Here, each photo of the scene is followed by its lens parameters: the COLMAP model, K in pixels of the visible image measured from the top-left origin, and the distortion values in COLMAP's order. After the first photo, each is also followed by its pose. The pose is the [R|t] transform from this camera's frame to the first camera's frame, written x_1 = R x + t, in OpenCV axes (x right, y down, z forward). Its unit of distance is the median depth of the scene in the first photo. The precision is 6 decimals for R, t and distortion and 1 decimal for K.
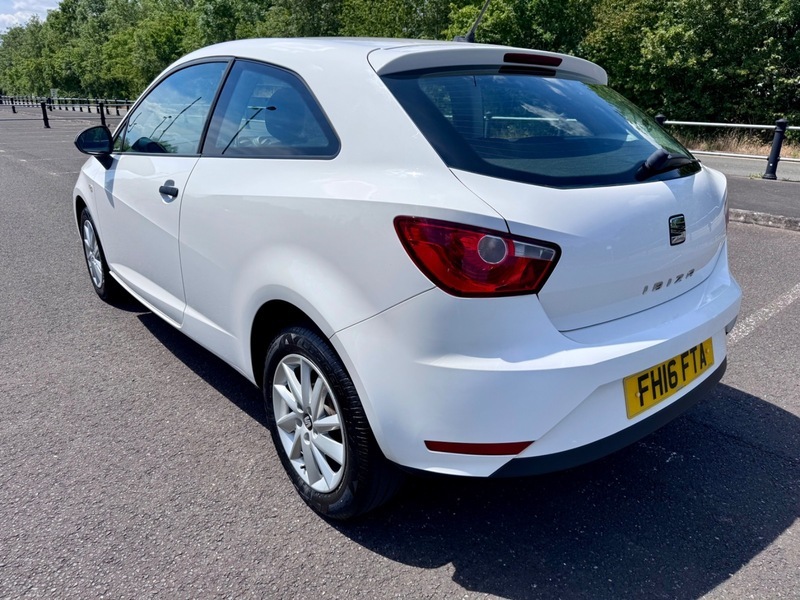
lens RADIAL K [[571.2, 0, 400.0], [0, 571.2, 300.0], [0, 0, 1]] dist [0.026217, -0.036134]
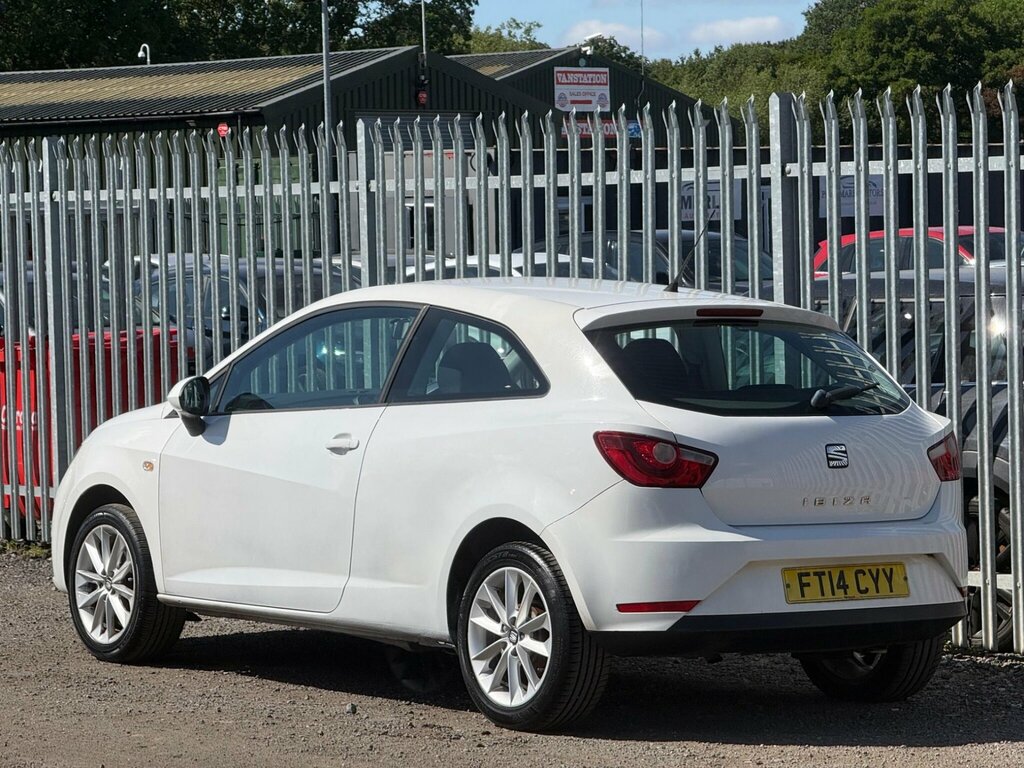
lens RADIAL K [[736.8, 0, 513.0], [0, 736.8, 379.7], [0, 0, 1]] dist [-0.000211, 0.000628]
pose [[0.991742, 0.001967, -0.128234, 0.018519], [-0.038366, 0.958643, -0.282013, 0.180651], [0.122376, 0.284604, 0.950802, -0.560938]]
